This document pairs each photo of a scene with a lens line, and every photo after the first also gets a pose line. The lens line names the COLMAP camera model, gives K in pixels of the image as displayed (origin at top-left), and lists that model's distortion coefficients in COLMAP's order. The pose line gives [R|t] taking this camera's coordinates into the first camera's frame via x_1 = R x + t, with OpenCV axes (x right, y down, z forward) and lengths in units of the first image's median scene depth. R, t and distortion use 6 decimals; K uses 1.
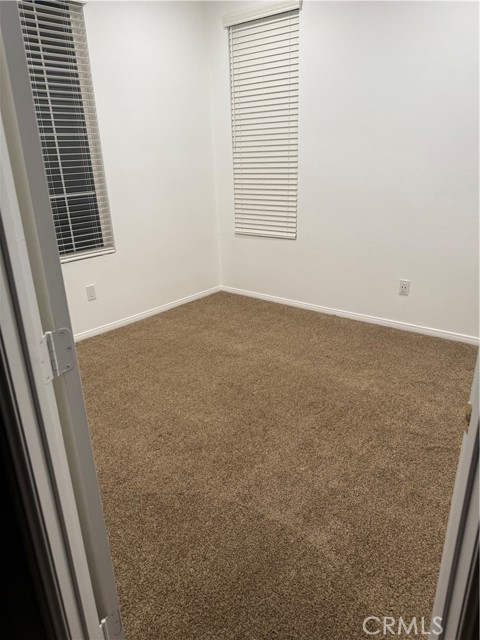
lens RADIAL K [[445.0, 0, 238.4], [0, 445.0, 323.2], [0, 0, 1]] dist [0.029464, -0.034451]
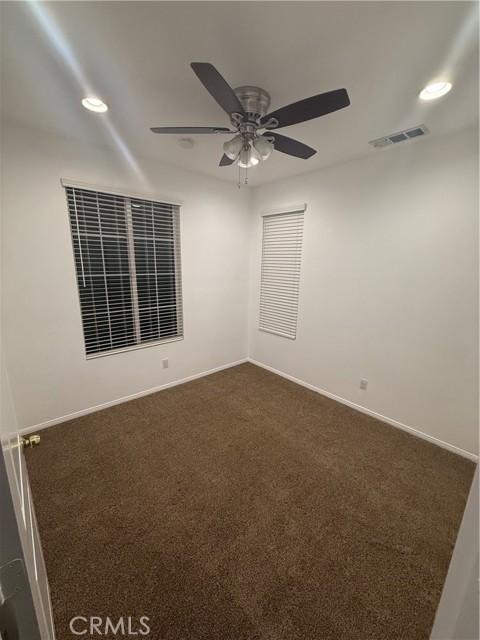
lens RADIAL K [[259.2, 0, 239.7], [0, 259.2, 317.1], [0, 0, 1]] dist [-0.009936, 0.001618]
pose [[0.988824, 0.084953, -0.122517, 0.051529], [-0.102985, 0.983416, -0.149286, -0.139307], [0.107803, 0.160235, 0.981174, 0.074463]]
